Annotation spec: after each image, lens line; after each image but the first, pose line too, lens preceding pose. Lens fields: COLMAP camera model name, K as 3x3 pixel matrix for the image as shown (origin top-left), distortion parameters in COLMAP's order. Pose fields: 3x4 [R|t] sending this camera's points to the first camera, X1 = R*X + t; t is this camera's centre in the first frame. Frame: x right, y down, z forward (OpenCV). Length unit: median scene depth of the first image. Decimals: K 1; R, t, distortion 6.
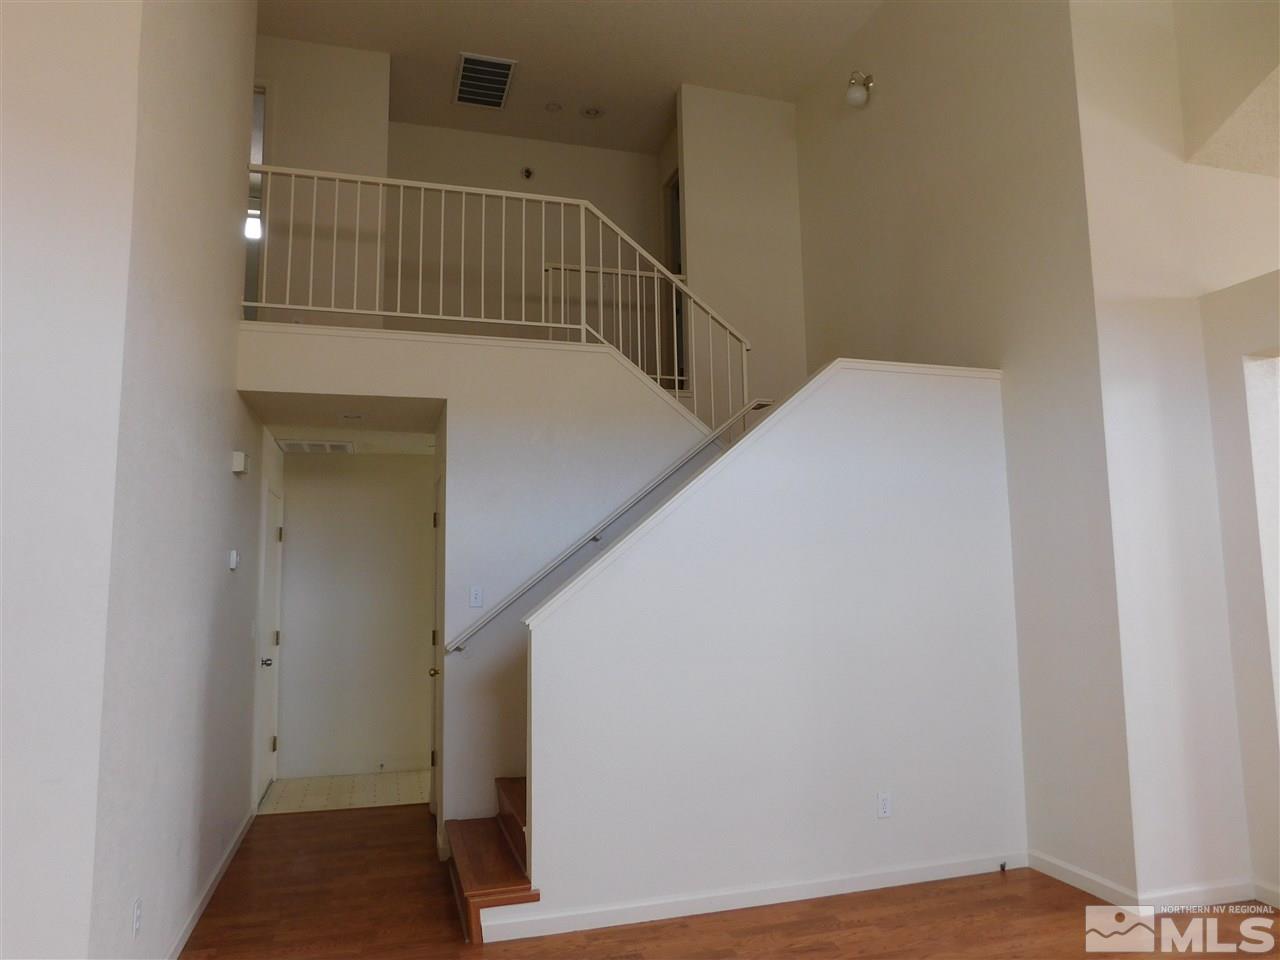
lens RADIAL K [[847.4, 0, 638.2], [0, 847.4, 479.0], [0, 0, 1]] dist [-0.047081, 0.027994]
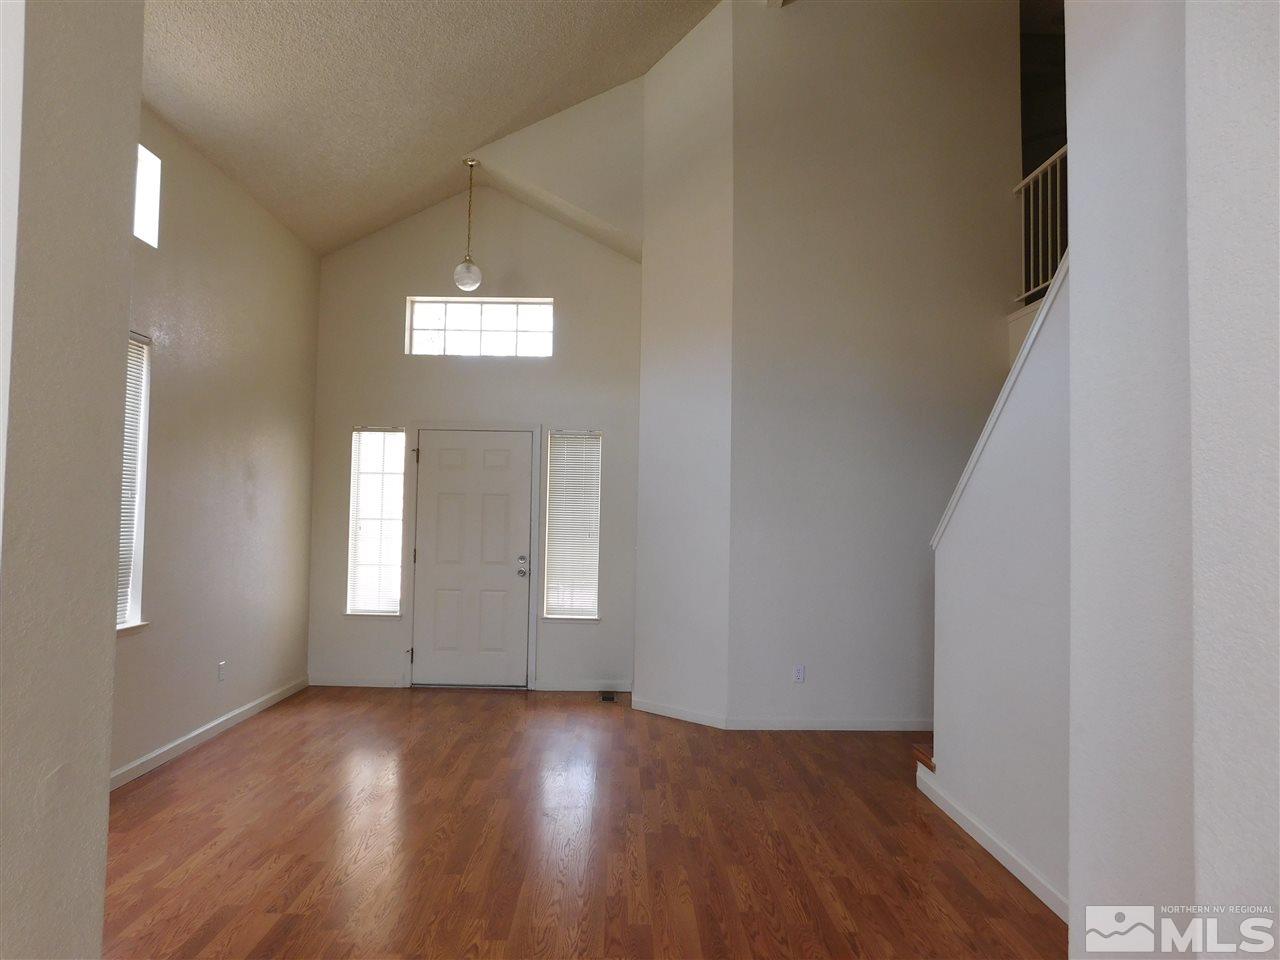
lens RADIAL K [[847.4, 0, 639.2], [0, 847.4, 478.8], [0, 0, 1]] dist [-0.047081, 0.027994]
pose [[-0.278527, -0.033308, -0.959851, 1.208757], [0.100905, 0.992853, -0.063733, 0.111138], [0.955113, -0.114605, -0.273175, 0.983704]]
